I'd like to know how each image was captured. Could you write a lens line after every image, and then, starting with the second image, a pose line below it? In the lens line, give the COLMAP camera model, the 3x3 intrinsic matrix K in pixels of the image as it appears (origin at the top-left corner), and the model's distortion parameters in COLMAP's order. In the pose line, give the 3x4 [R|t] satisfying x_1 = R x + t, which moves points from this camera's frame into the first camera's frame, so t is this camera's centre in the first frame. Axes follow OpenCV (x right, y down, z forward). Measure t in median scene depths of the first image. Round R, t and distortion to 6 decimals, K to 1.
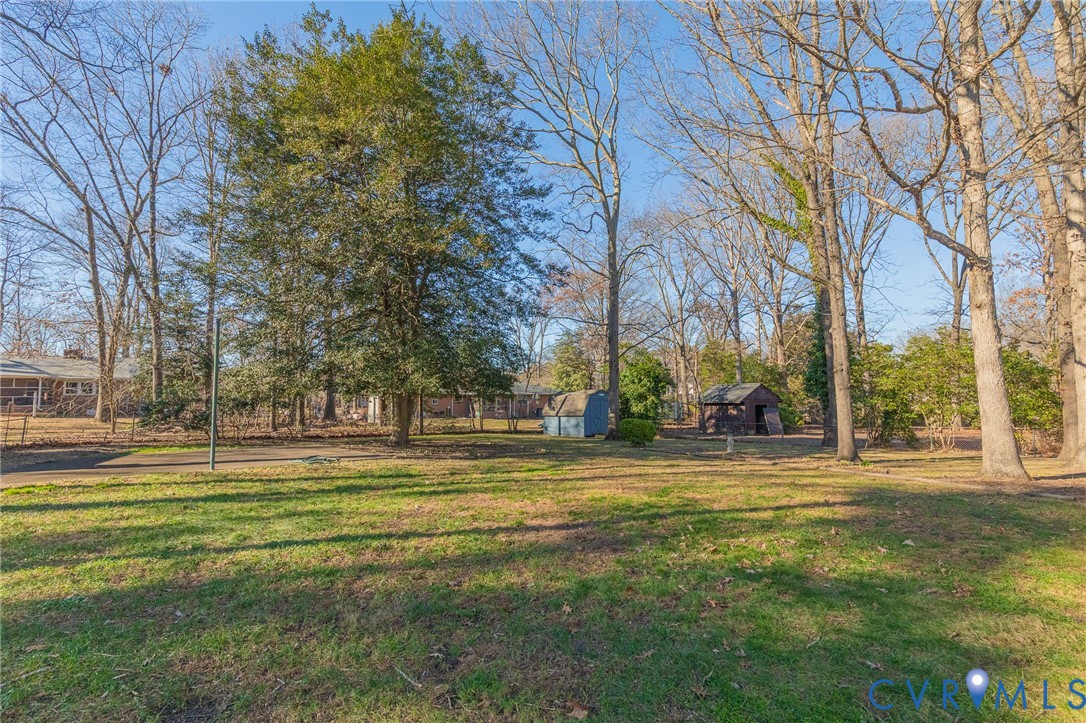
lens RADIAL K [[509.4, 0, 549.4], [0, 509.4, 358.9], [0, 0, 1]] dist [0.010746, -0.001371]
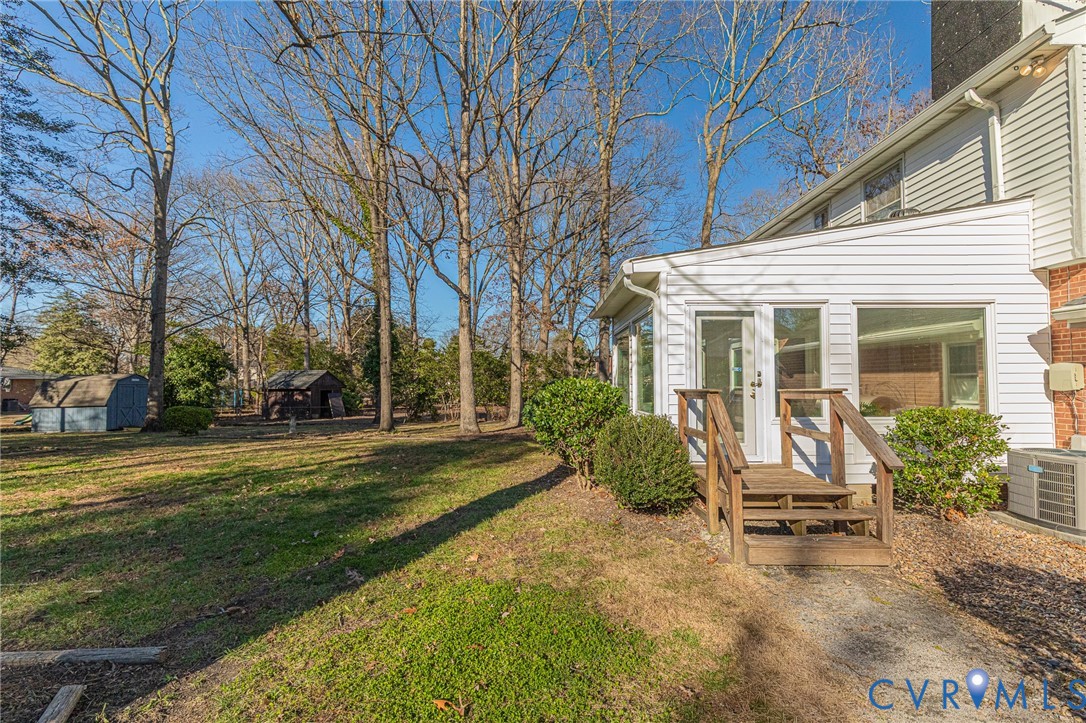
lens RADIAL K [[509.4, 0, 551.6], [0, 509.4, 366.5], [0, 0, 1]] dist [0.010746, -0.001371]
pose [[0.698070, 0.025970, 0.715559, -0.031423], [-0.055975, 0.998263, 0.018377, -0.008051], [-0.713838, -0.052882, 0.698311, -0.108129]]
